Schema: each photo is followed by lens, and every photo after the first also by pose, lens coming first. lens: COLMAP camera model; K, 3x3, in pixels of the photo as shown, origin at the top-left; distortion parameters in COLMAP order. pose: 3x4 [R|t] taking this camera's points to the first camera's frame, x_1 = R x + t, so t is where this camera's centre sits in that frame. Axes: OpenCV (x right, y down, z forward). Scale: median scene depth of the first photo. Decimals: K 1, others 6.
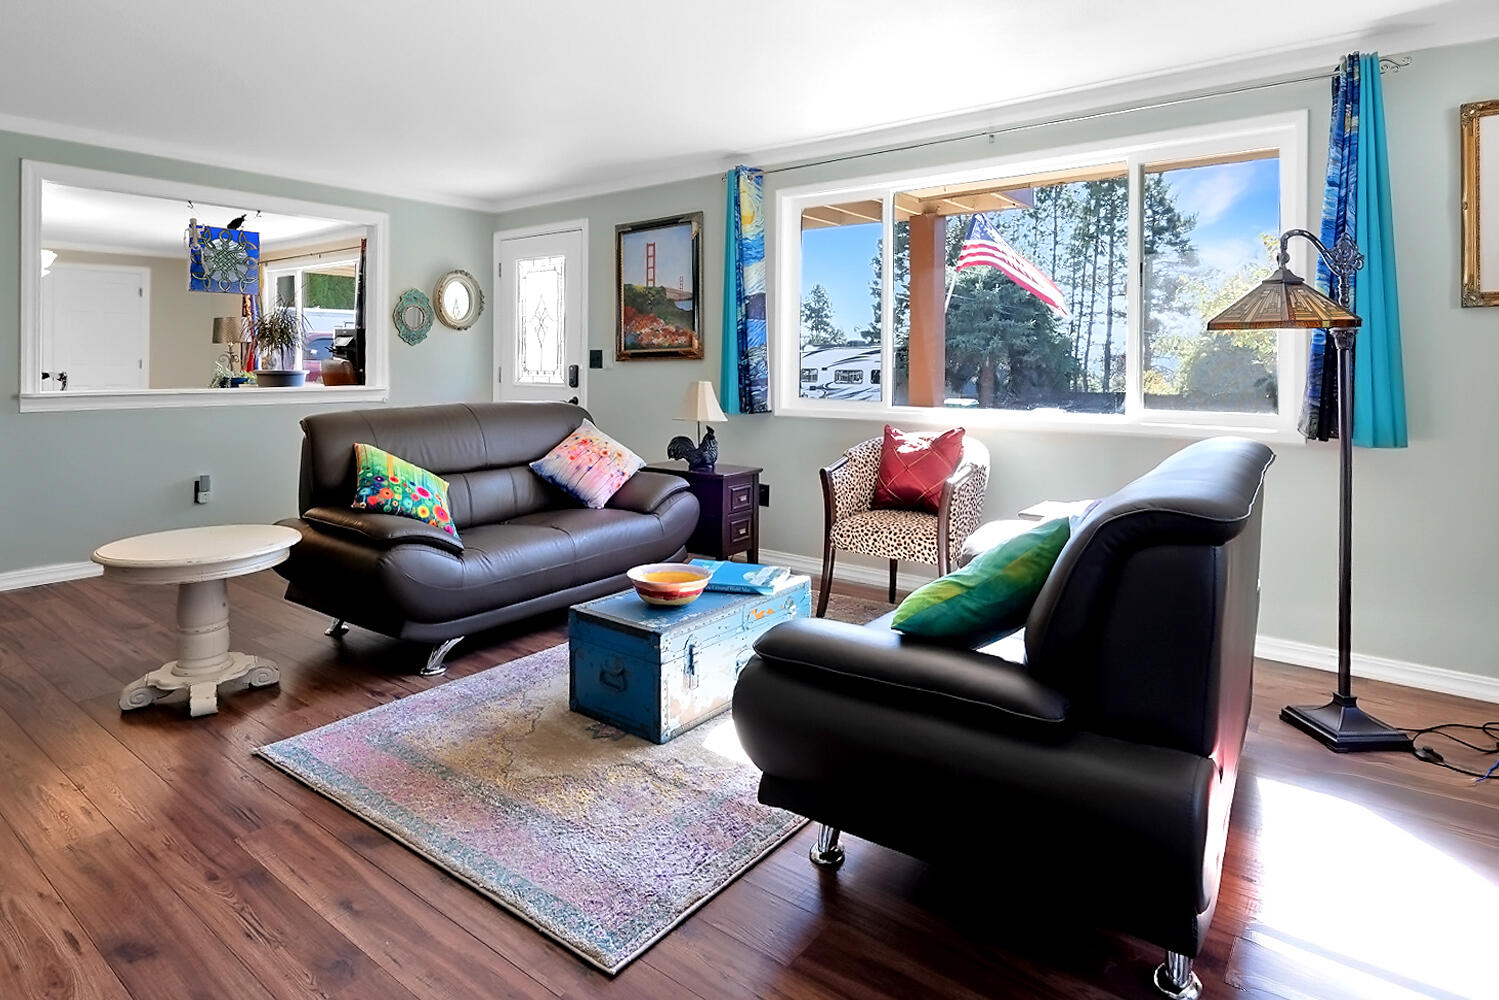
lens RADIAL K [[834.8, 0, 749.7], [0, 834.8, 373.8], [0, 0, 1]] dist [-0.001407, 0.001530]
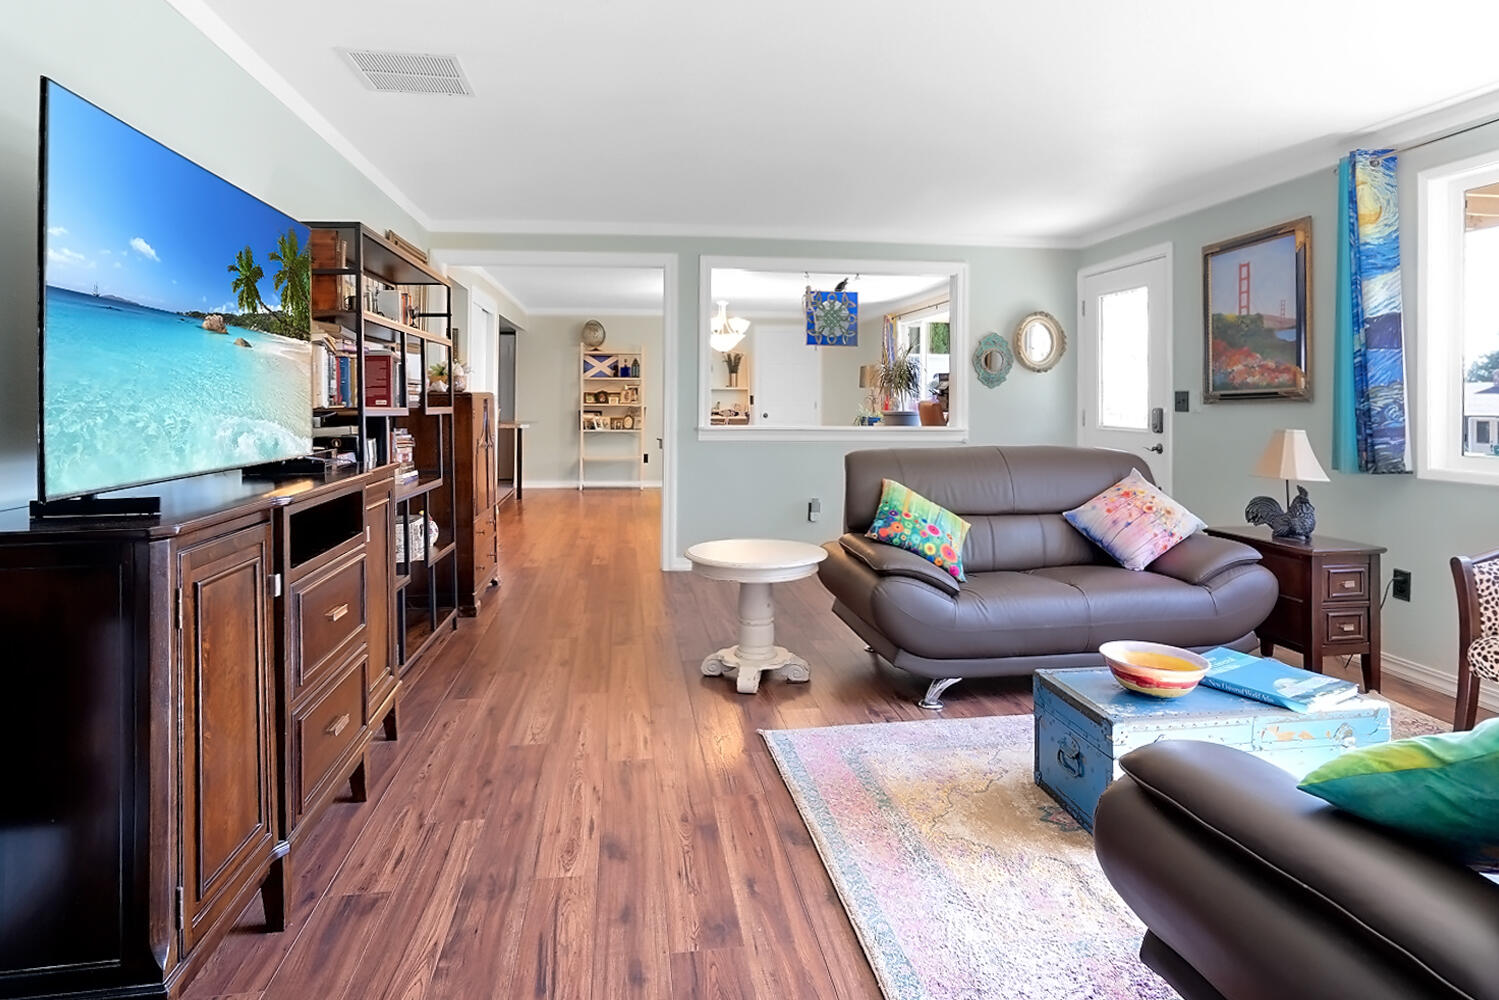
lens RADIAL K [[839.0, 0, 750.7], [0, 839.0, 393.7], [0, 0, 1]] dist [-0.003910, 0.001023]
pose [[0.722835, -0.006132, -0.690993, 0.133006], [-0.012291, 0.999688, -0.021728, -0.001536], [0.690911, 0.024199, 0.722535, 0.069604]]
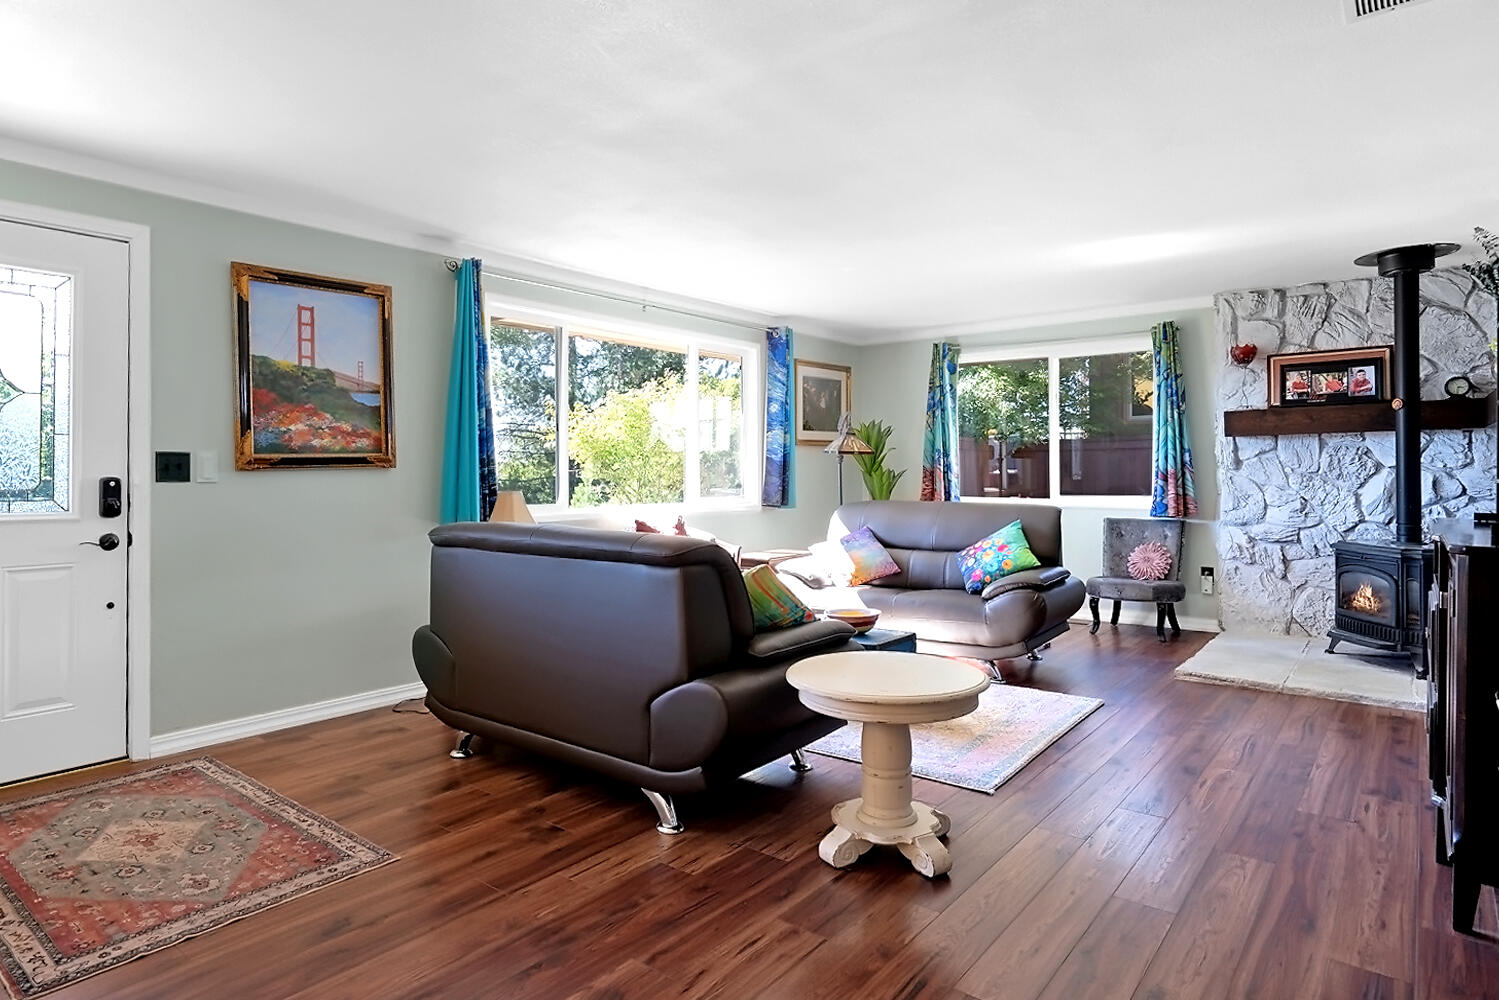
lens RADIAL K [[842.2, 0, 746.7], [0, 842.2, 471.8], [0, 0, 1]] dist [-0.001869, -0.000424]
pose [[0.016989, 0.000867, 0.999855, -1.072611], [0.020552, 0.999788, -0.001216, -0.006673], [-0.999644, 0.020569, 0.016967, 0.785647]]
